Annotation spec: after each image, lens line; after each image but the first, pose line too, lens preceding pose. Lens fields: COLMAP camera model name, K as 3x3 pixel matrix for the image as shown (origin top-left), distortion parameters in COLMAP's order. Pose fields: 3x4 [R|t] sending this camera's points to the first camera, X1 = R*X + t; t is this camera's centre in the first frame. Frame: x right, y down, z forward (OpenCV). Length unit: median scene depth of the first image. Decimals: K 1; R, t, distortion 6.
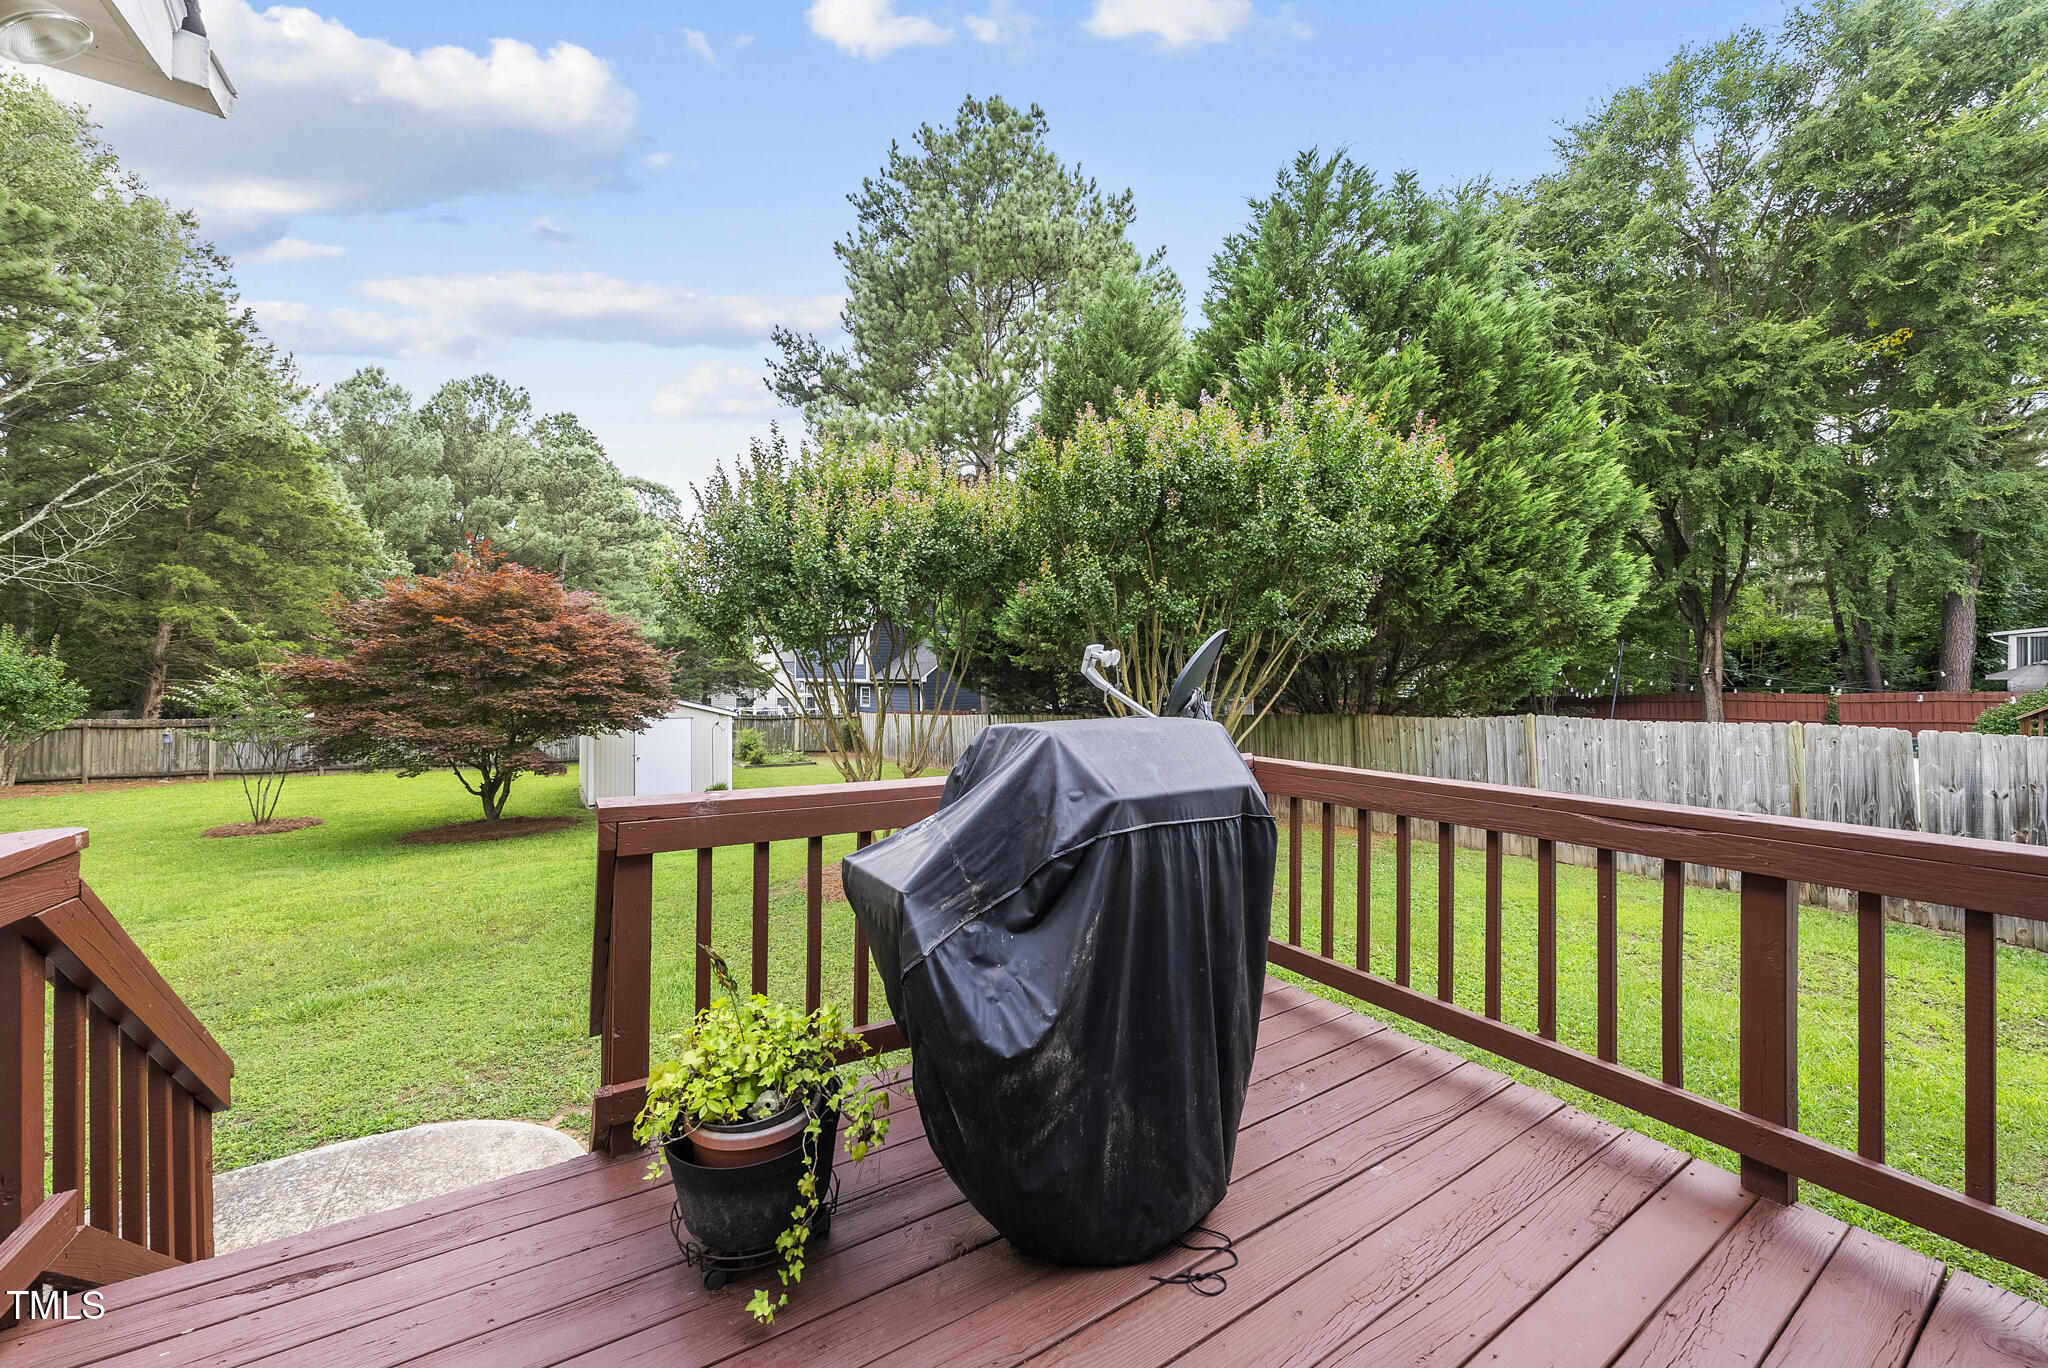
lens RADIAL K [[738.4, 0, 1022.3], [0, 738.4, 673.5], [0, 0, 1]] dist [-0.001391, 0.000049]
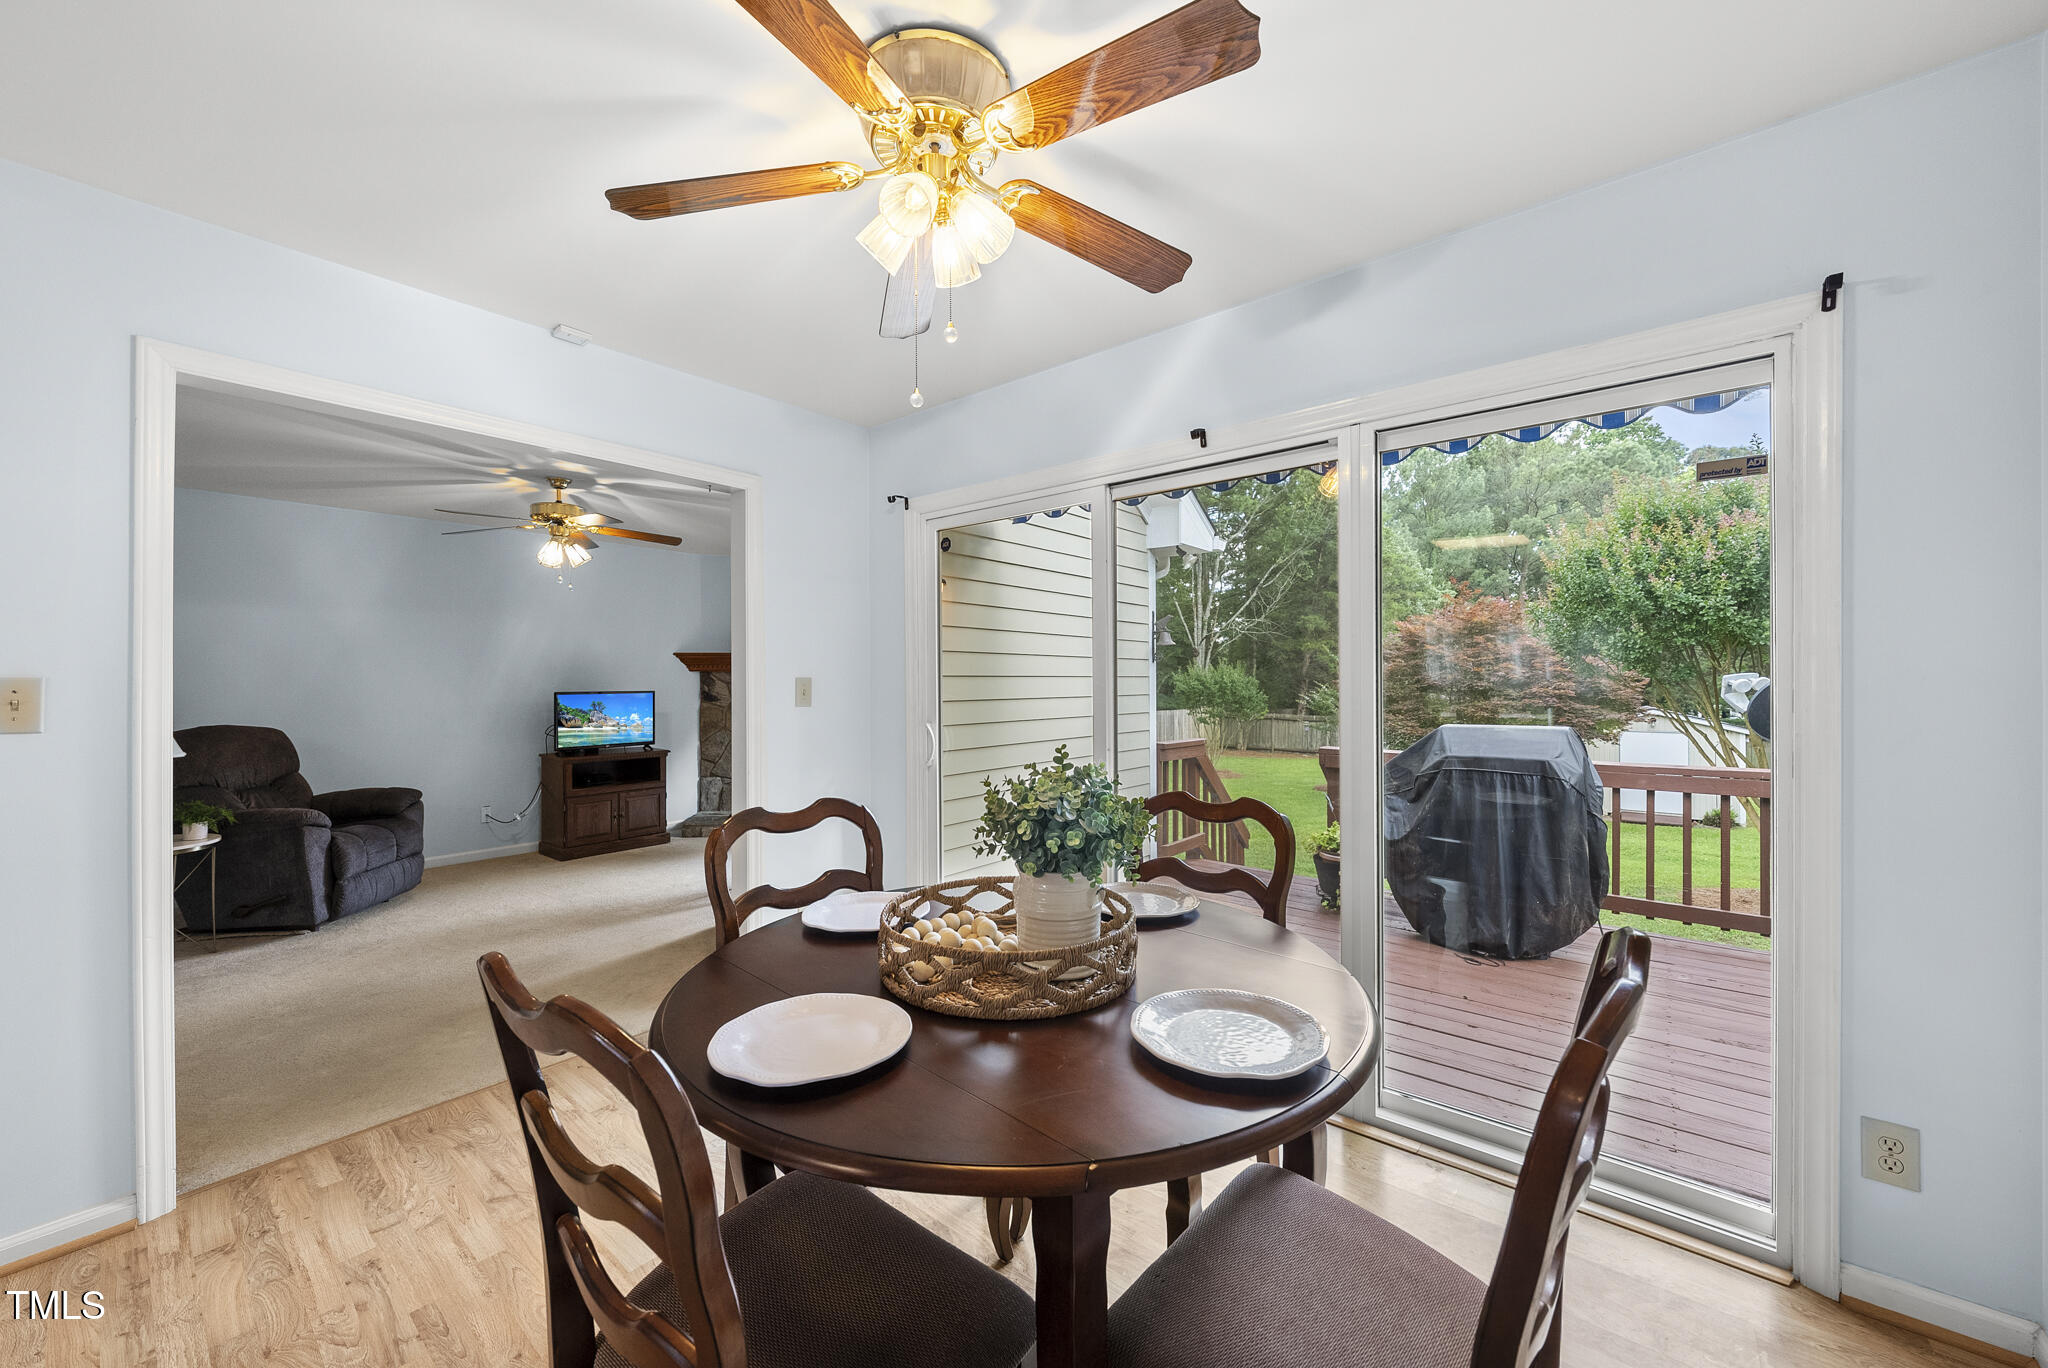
lens RADIAL K [[766.4, 0, 1026.8], [0, 766.4, 682.0], [0, 0, 1]] dist [-0.000969, -0.000078]
pose [[0.333141, -0.007033, -0.942851, 0.205966], [0.007565, 0.999960, -0.004786, -0.006466], [0.942847, -0.005538, 0.333181, -0.114184]]
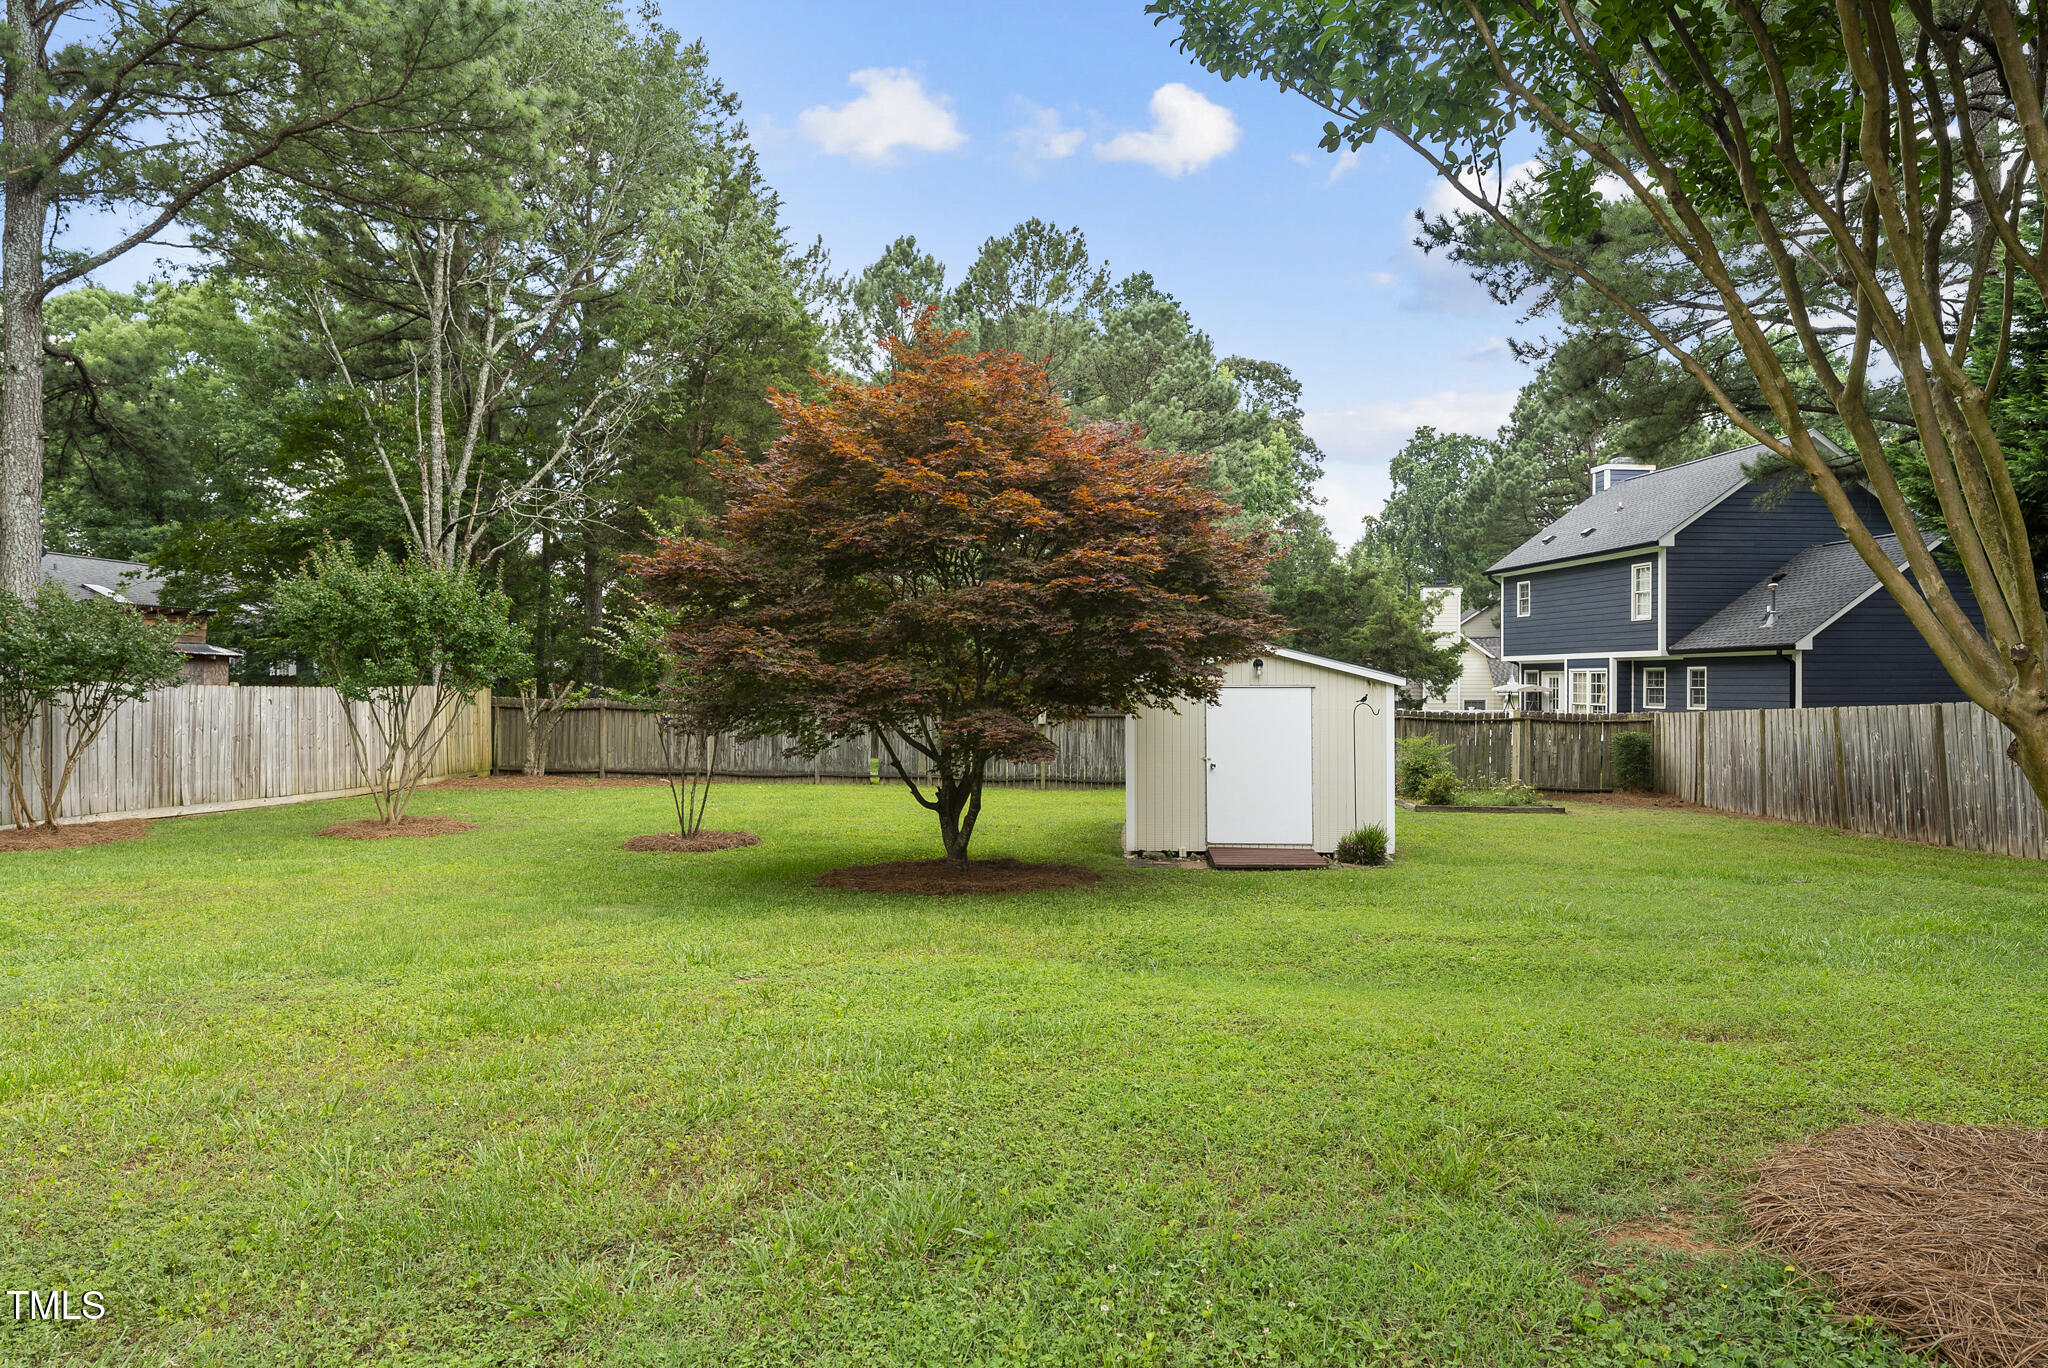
lens RADIAL K [[1224.8, 0, 1024.6], [0, 1224.8, 703.2], [0, 0, 1]] dist [-0.001001, 0.000037]
pose [[0.791862, 0.003900, -0.610687, -0.127959], [0.007656, 0.999838, 0.016313, 0.064009], [0.610652, -0.017593, 0.791704, 0.296093]]
